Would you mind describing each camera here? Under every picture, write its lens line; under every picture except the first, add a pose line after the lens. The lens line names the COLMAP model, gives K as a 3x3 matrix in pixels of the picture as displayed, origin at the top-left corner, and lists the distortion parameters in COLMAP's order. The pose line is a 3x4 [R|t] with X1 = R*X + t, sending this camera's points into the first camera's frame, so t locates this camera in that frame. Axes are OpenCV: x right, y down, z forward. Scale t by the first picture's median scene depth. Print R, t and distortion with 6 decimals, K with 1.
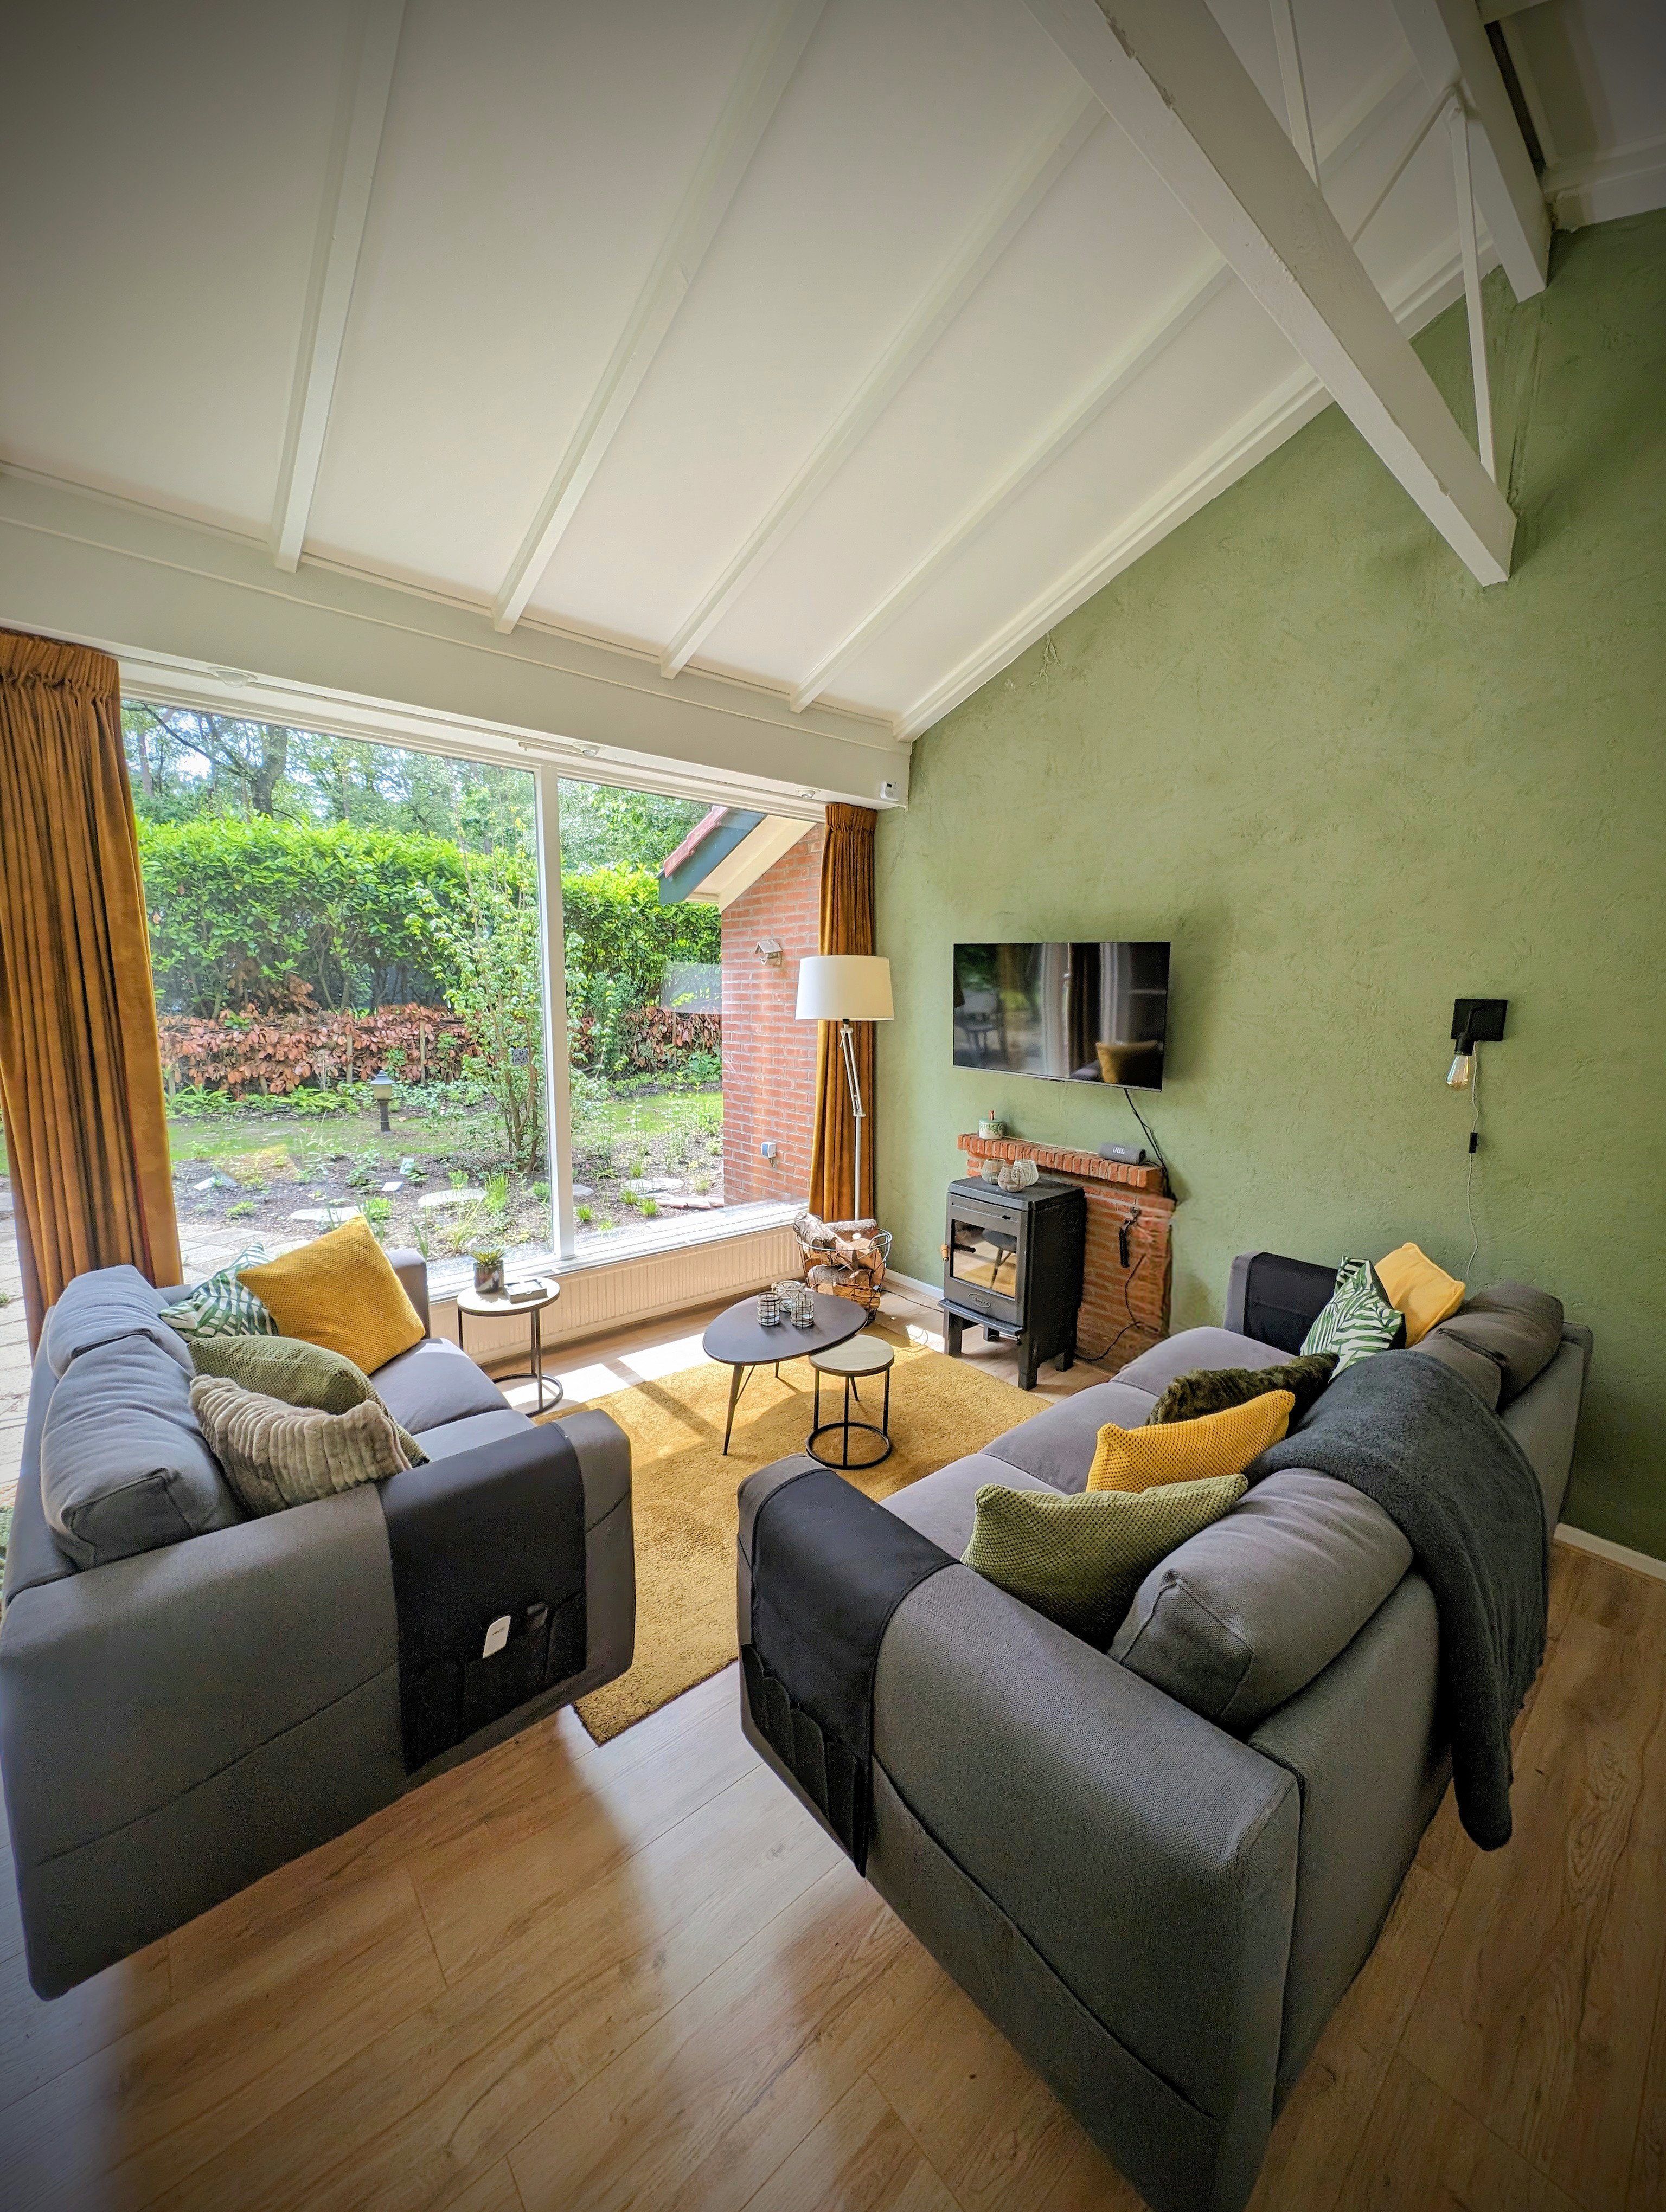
lens RADIAL K [[837.9, 0, 832.2], [0, 837.9, 1106.3], [0, 0, 1]] dist [0.031820, 0.000038]
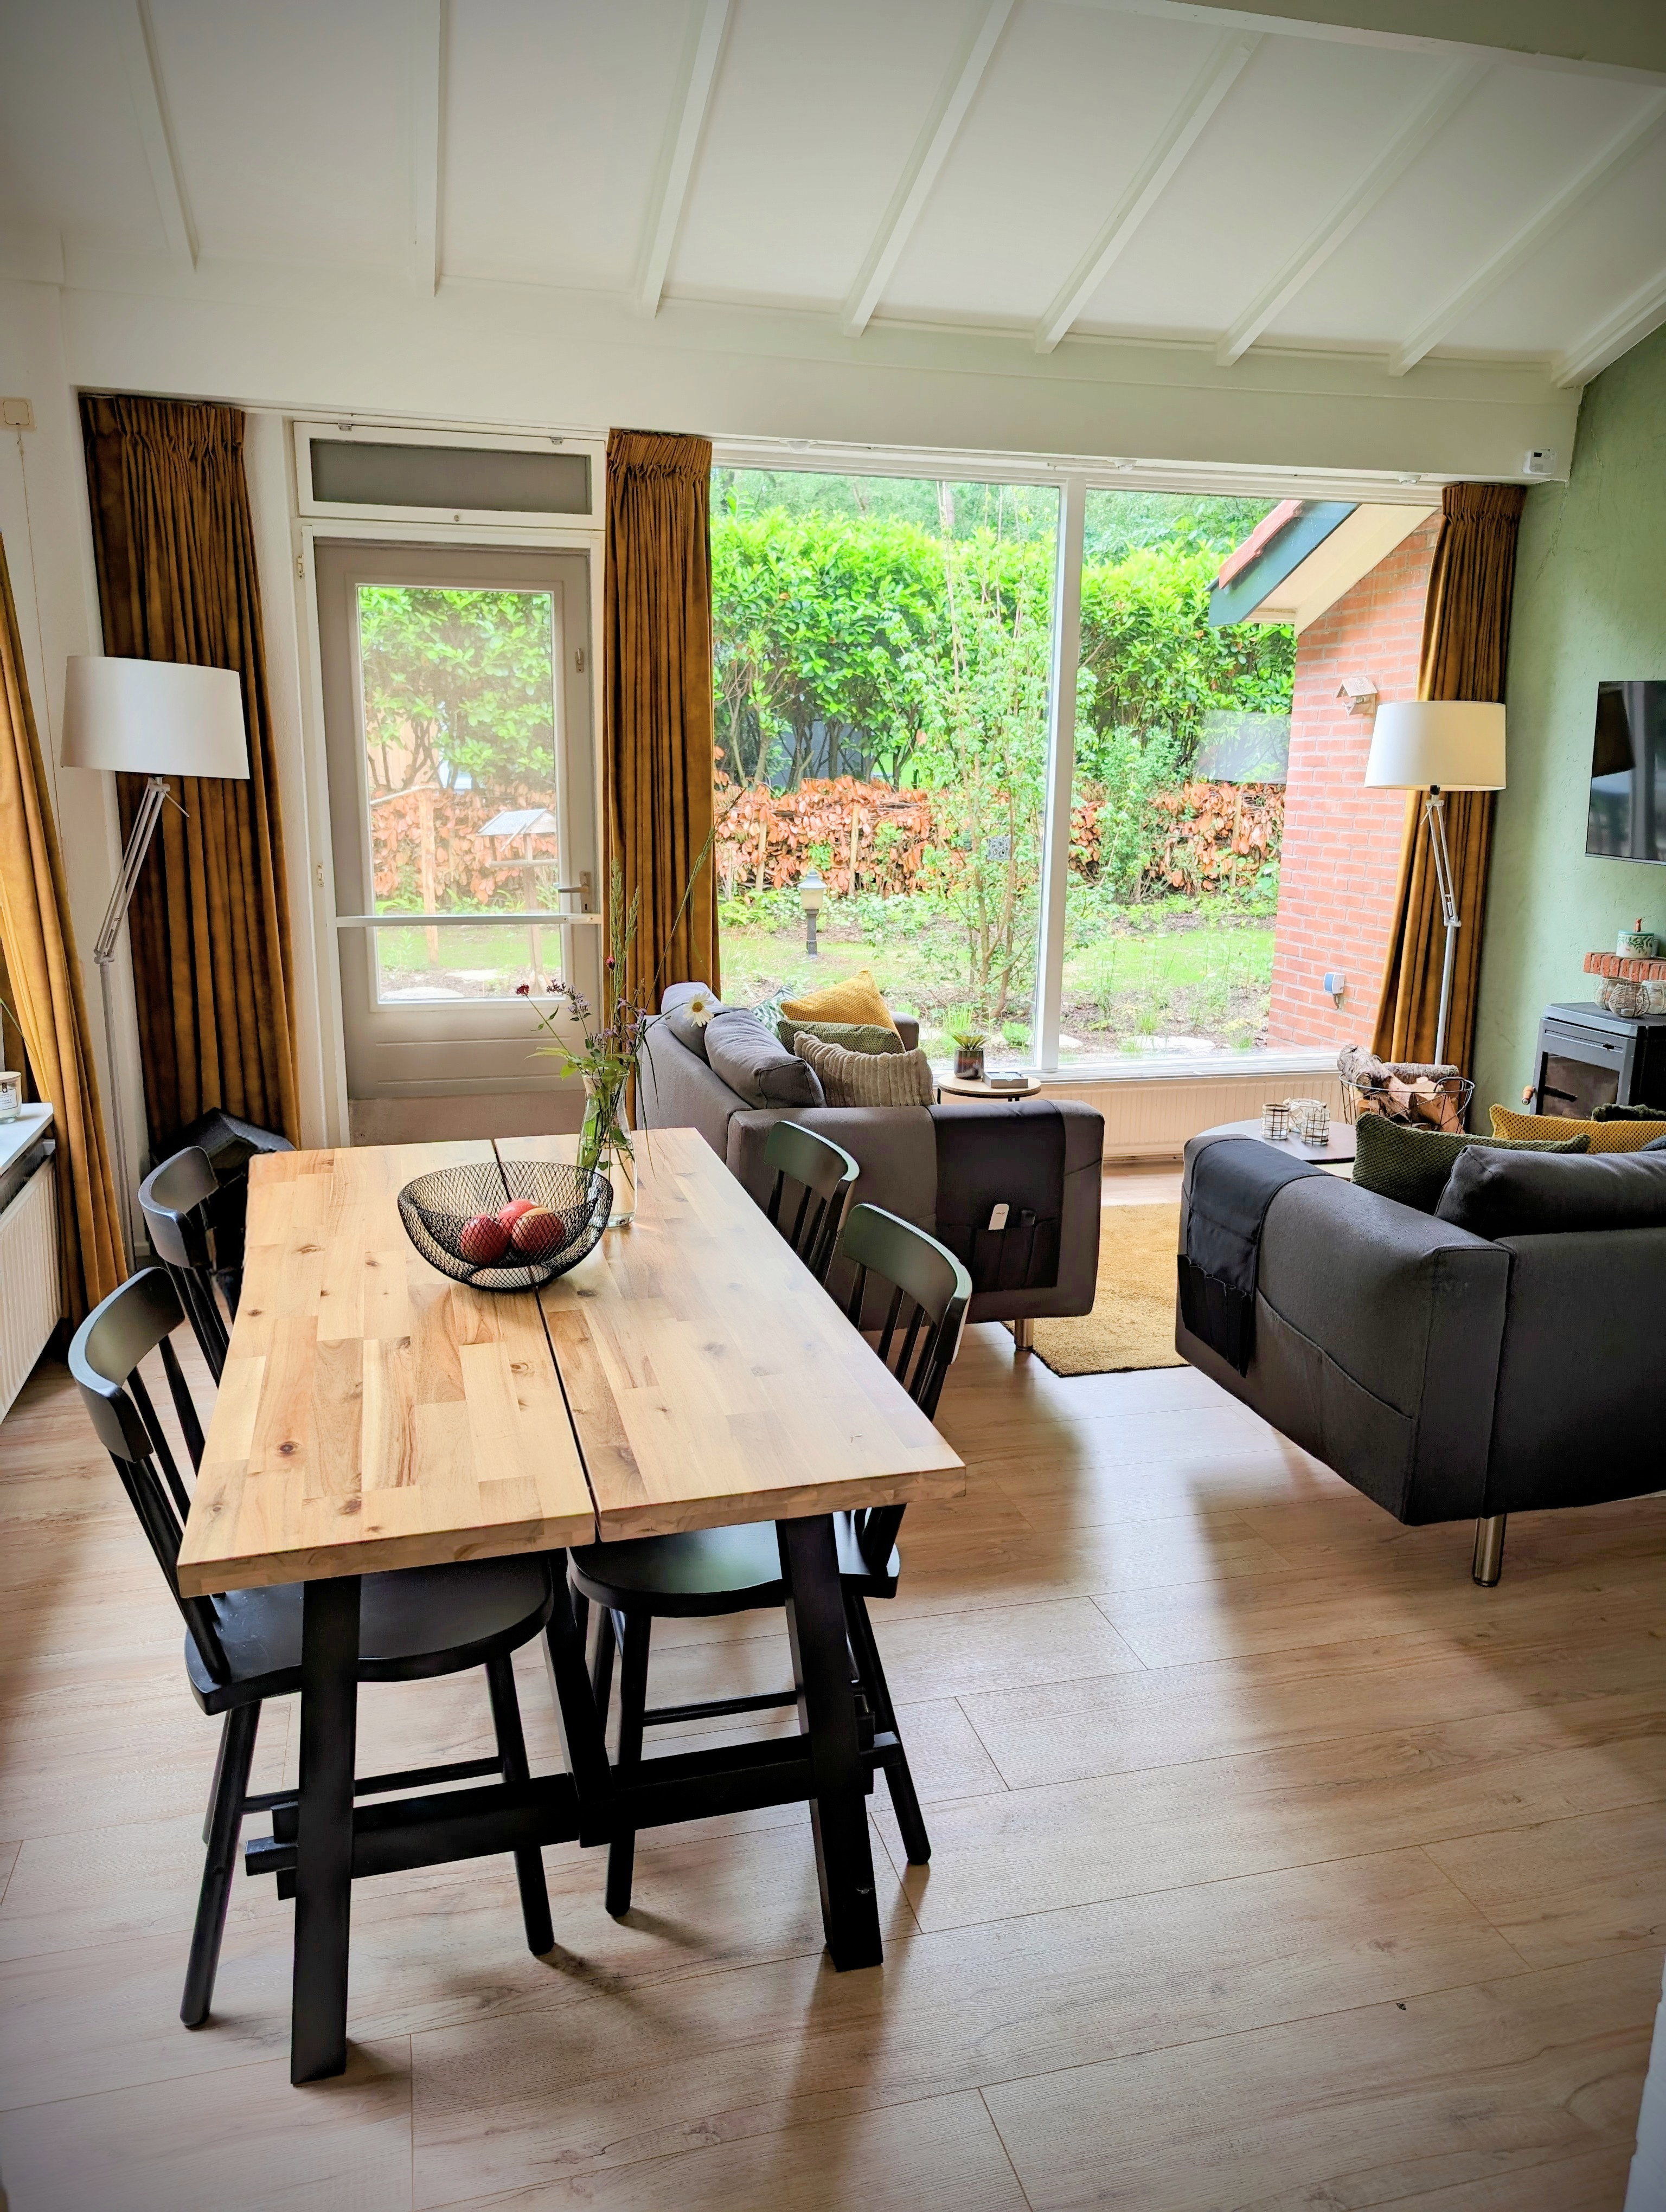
lens RADIAL K [[1585.3, 0, 825.7], [0, 1585.3, 1106.7], [0, 0, 1]] dist [0.007279, -0.008938]
pose [[0.901620, 0.095666, -0.421818, 0.094583], [-0.063236, 0.993910, 0.090249, 0.053260], [0.427882, -0.054697, 0.902178, -0.322961]]
